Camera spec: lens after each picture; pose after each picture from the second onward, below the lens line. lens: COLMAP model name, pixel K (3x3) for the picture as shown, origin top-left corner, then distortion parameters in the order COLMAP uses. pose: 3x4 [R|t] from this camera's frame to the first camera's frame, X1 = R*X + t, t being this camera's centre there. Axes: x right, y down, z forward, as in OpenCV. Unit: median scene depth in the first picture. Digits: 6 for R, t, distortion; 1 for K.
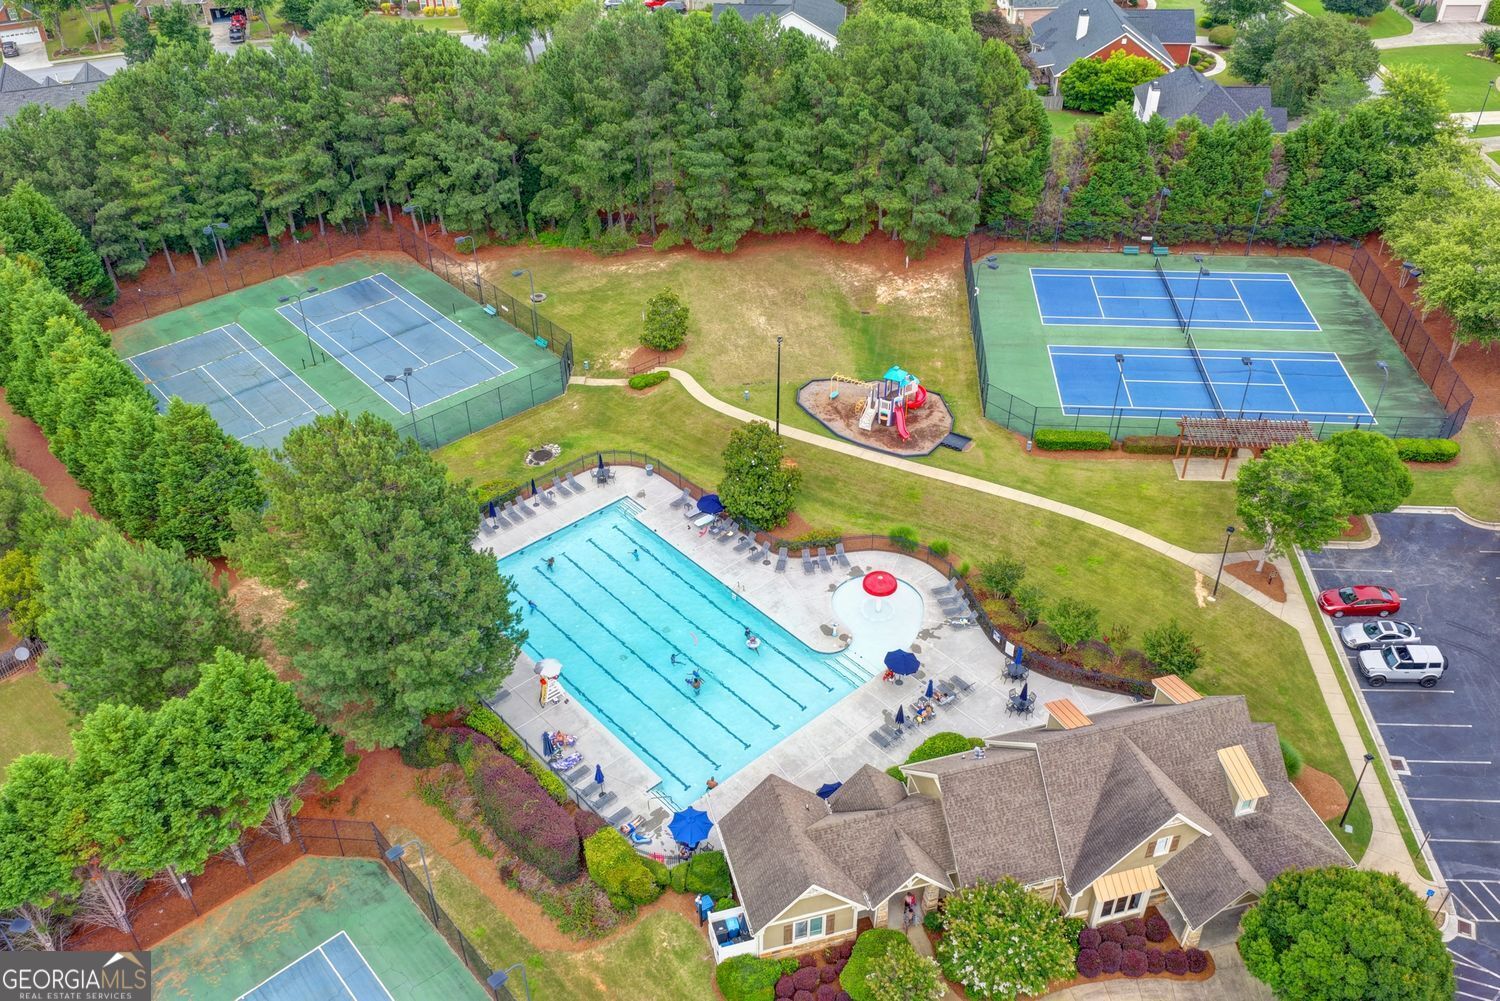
lens RADIAL K [[1246.6, 0, 748.7], [0, 1246.6, 497.9], [0, 0, 1]] dist [-0.014503, 0.034829]
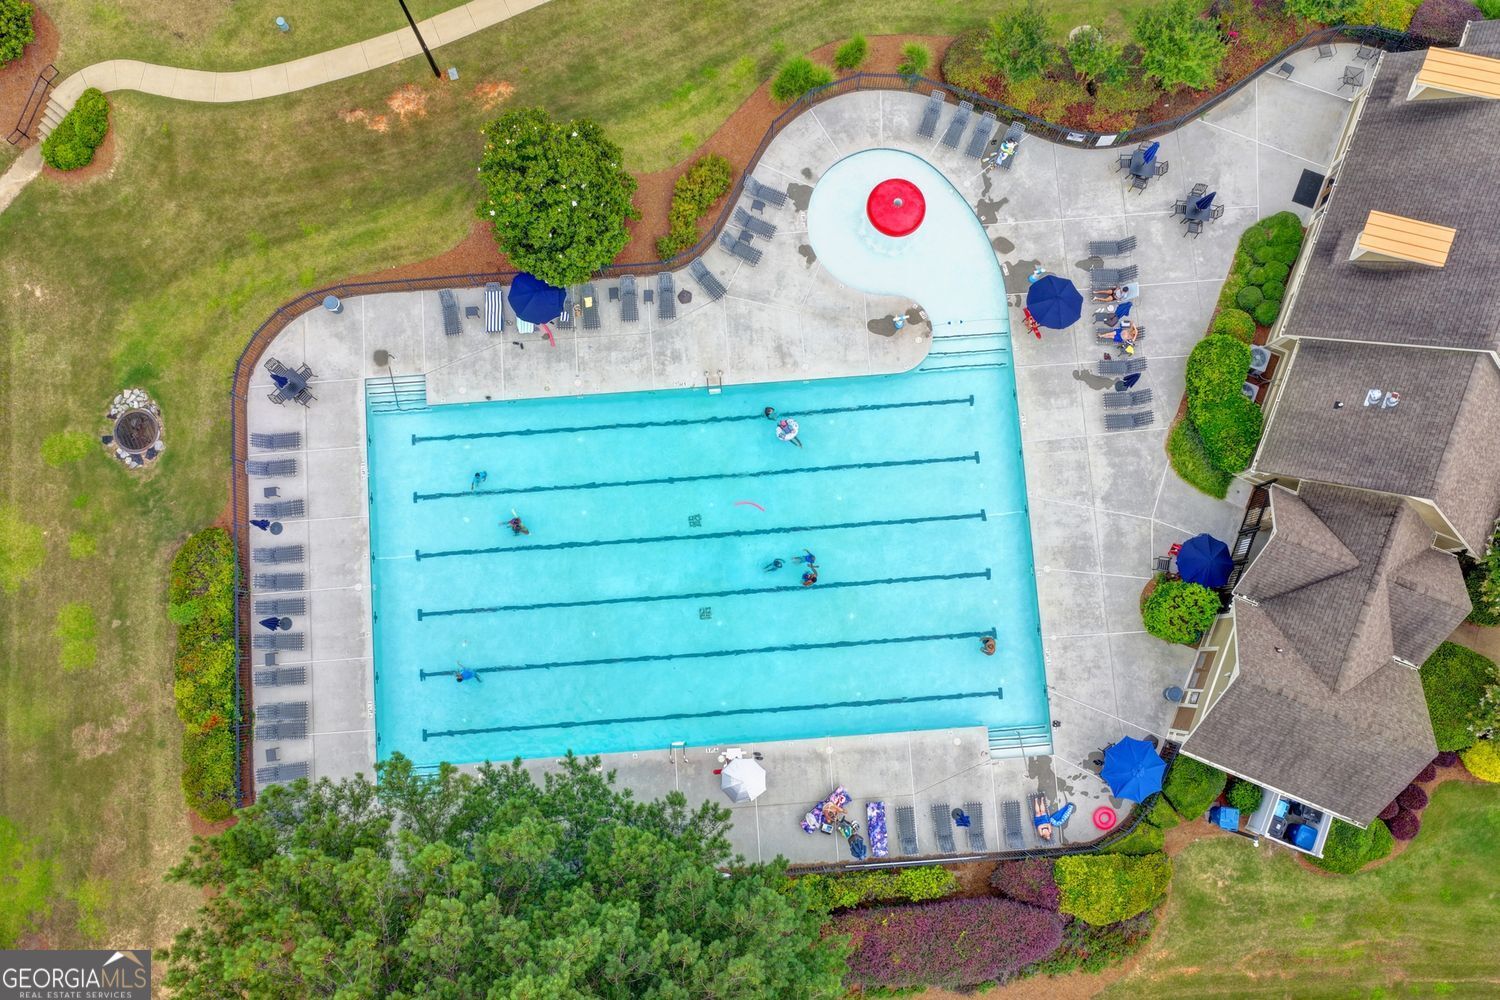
lens RADIAL K [[1246.6, 0, 748.7], [0, 1246.6, 497.4], [0, 0, 1]] dist [-0.014503, 0.034829]
pose [[0.612549, -0.782293, 0.113143, -0.081491], [0.468284, 0.474477, 0.745373, -0.247783], [-0.636784, -0.403594, 0.656976, 0.445772]]
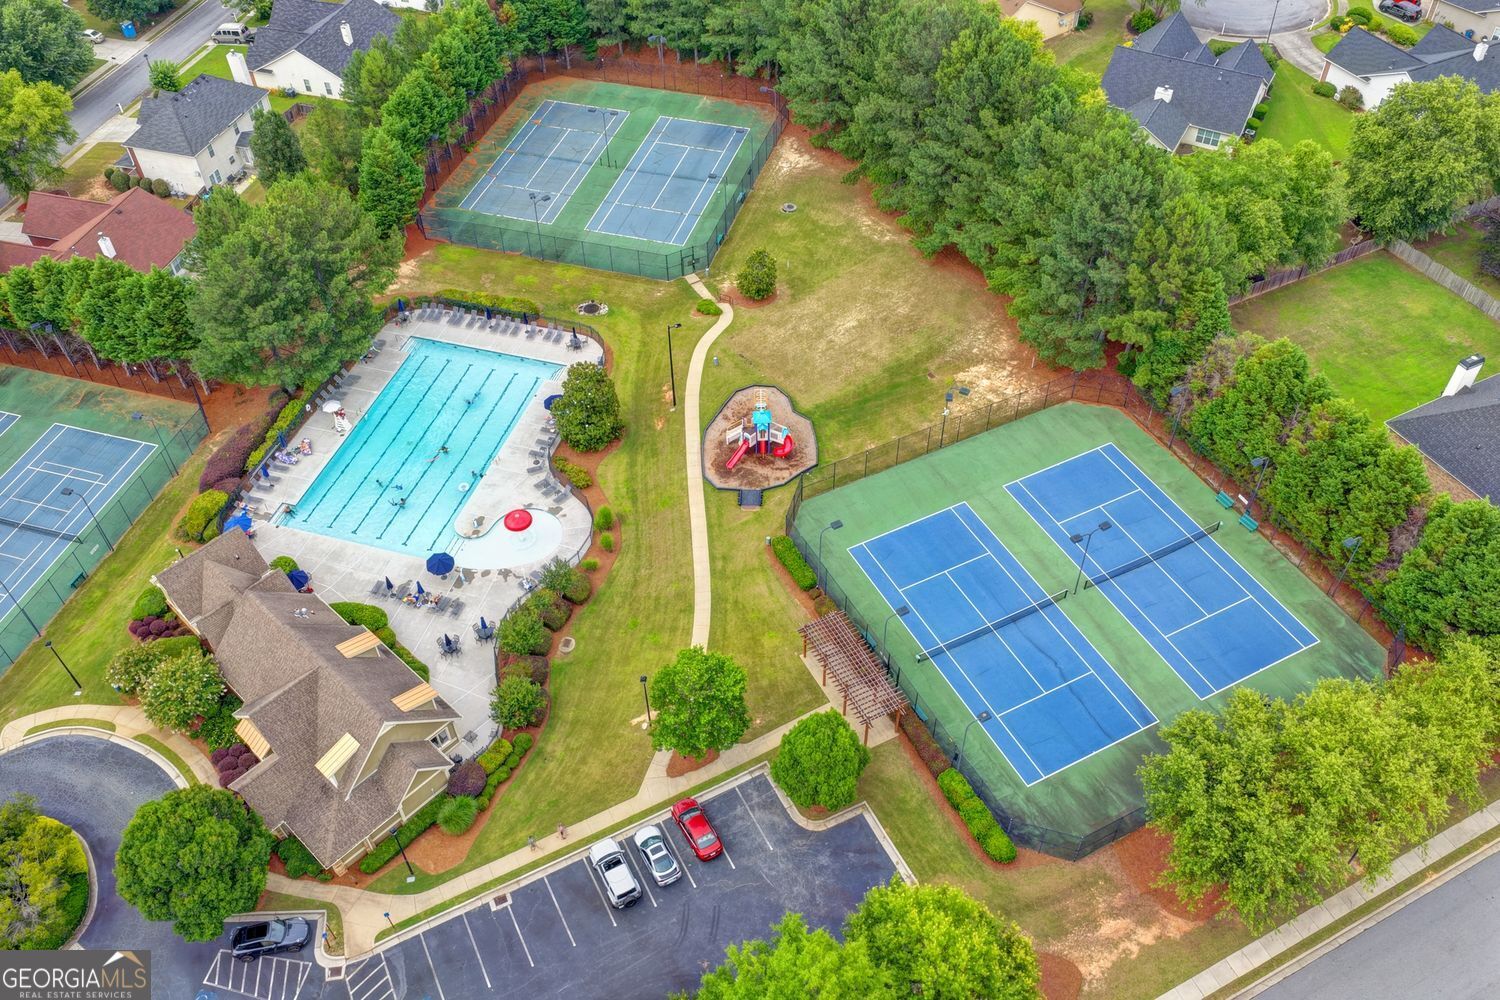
lens RADIAL K [[1246.6, 0, 748.7], [0, 1246.6, 497.4], [0, 0, 1]] dist [-0.014503, 0.034829]
pose [[0.519288, 0.613755, -0.594680, 0.695465], [-0.498121, 0.782807, 0.372946, -0.384990], [0.694417, 0.102556, 0.712227, 0.206046]]
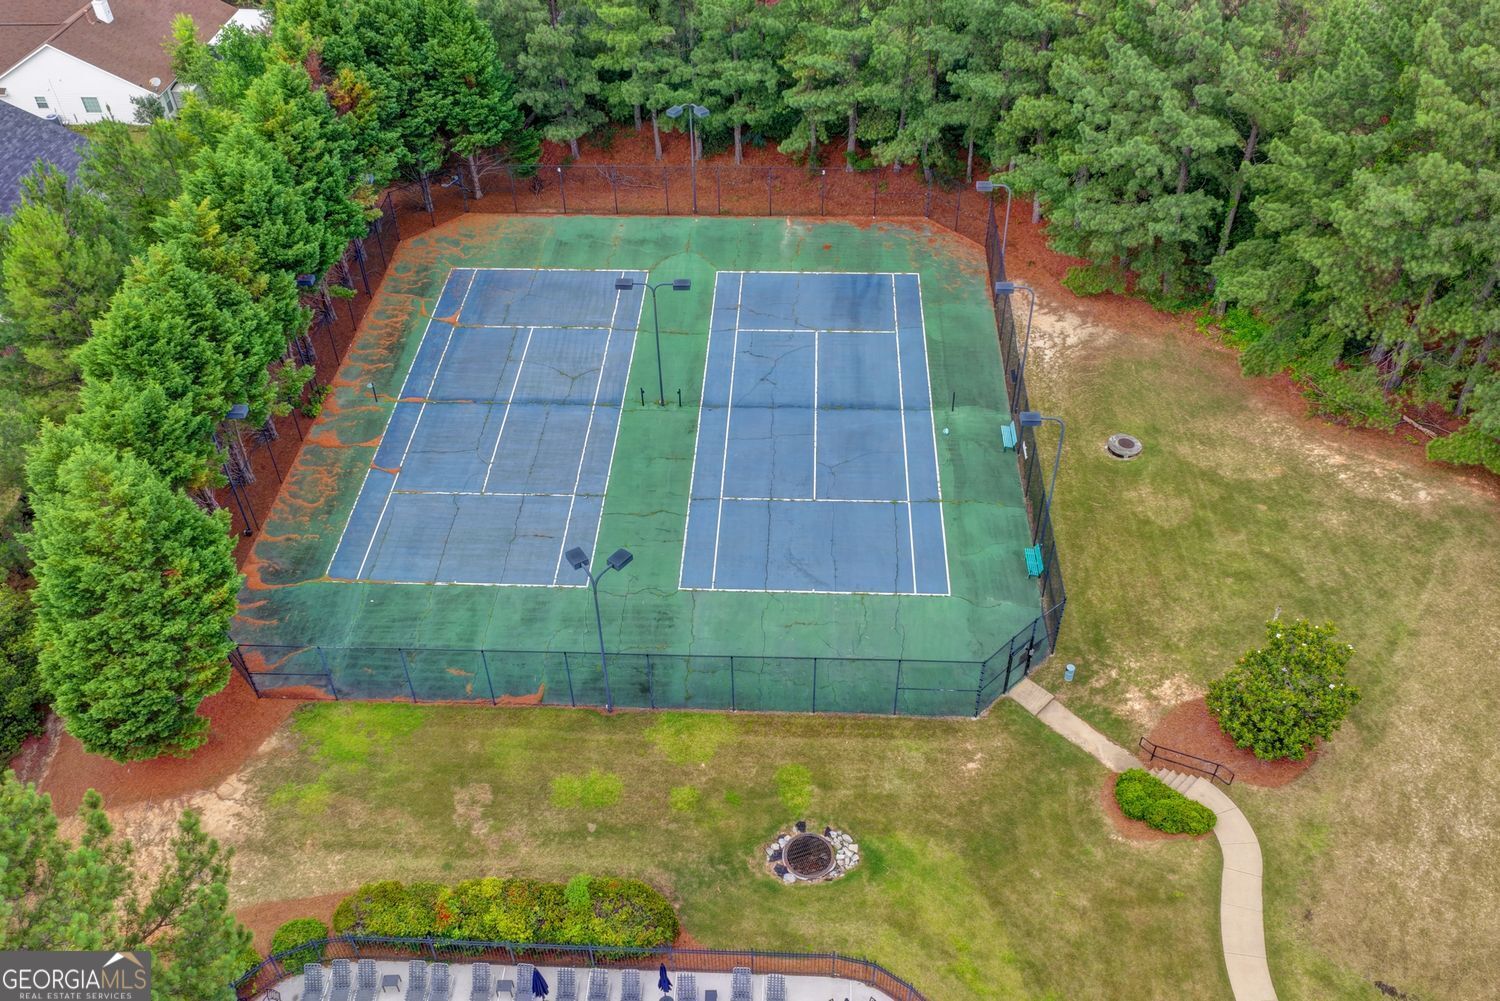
lens RADIAL K [[1246.6, 0, 748.7], [0, 1246.6, 497.9], [0, 0, 1]] dist [-0.014503, 0.034829]
pose [[0.712827, 0.465259, -0.524797, -0.009199], [-0.407952, 0.883727, 0.229350, -0.208725], [0.570484, 0.050605, 0.819748, 0.554669]]
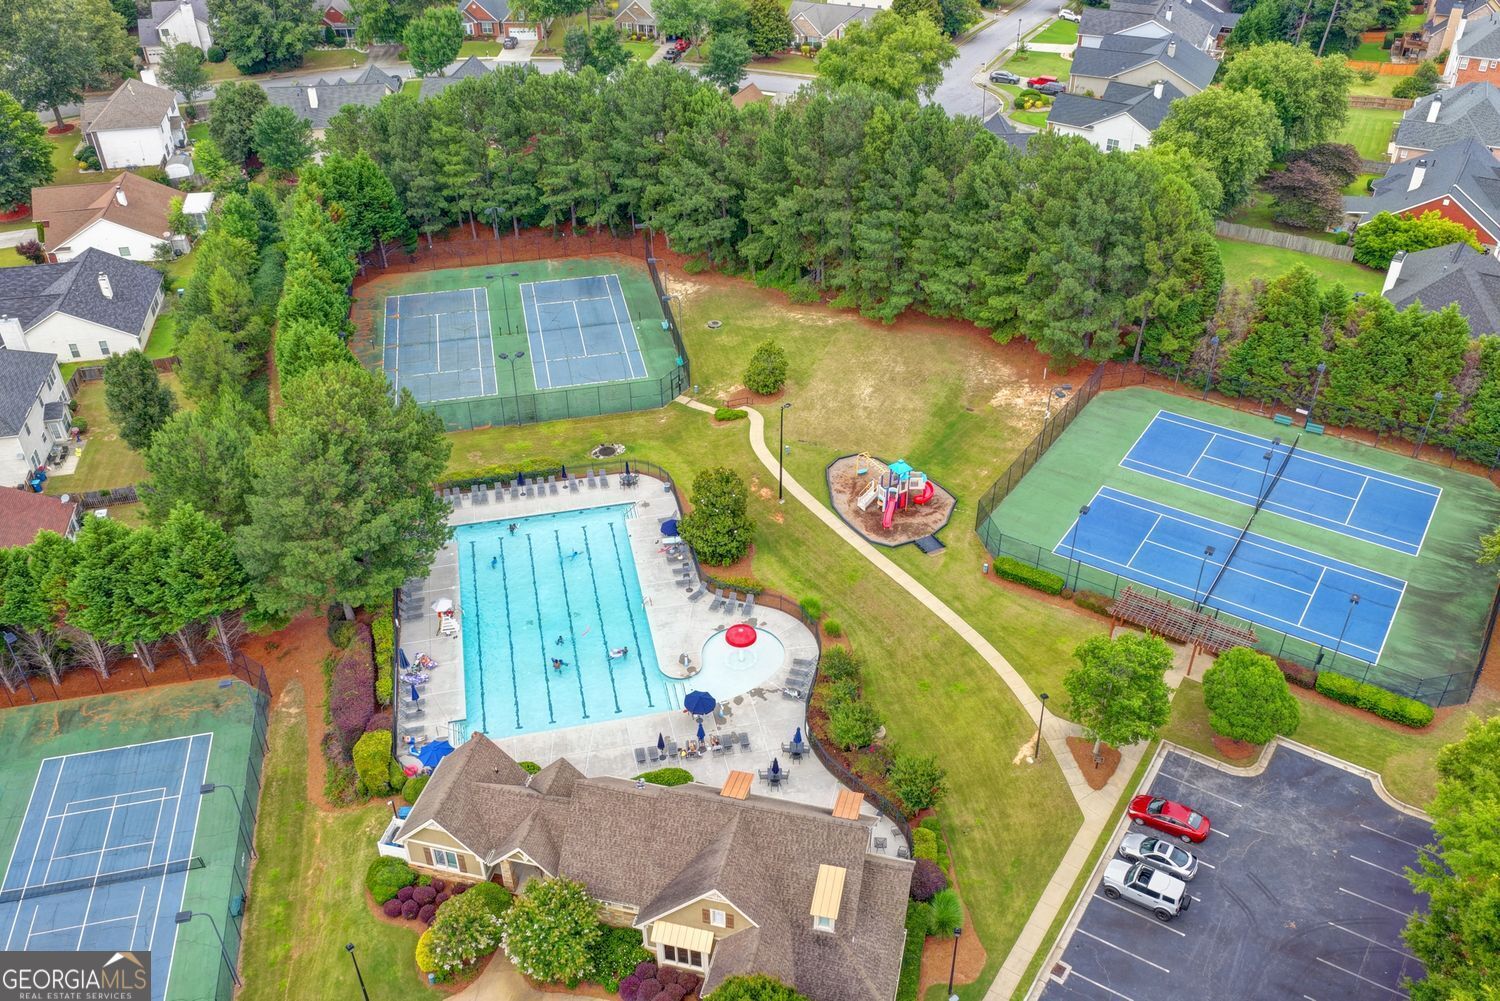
lens RADIAL K [[1246.6, 0, 748.7], [0, 1246.6, 497.9], [0, 0, 1]] dist [-0.014503, 0.034829]
pose [[0.870553, 0.282575, -0.402851, 0.384777], [-0.291202, 0.955777, 0.041137, -0.070225], [0.396660, 0.081499, 0.914341, -0.011869]]
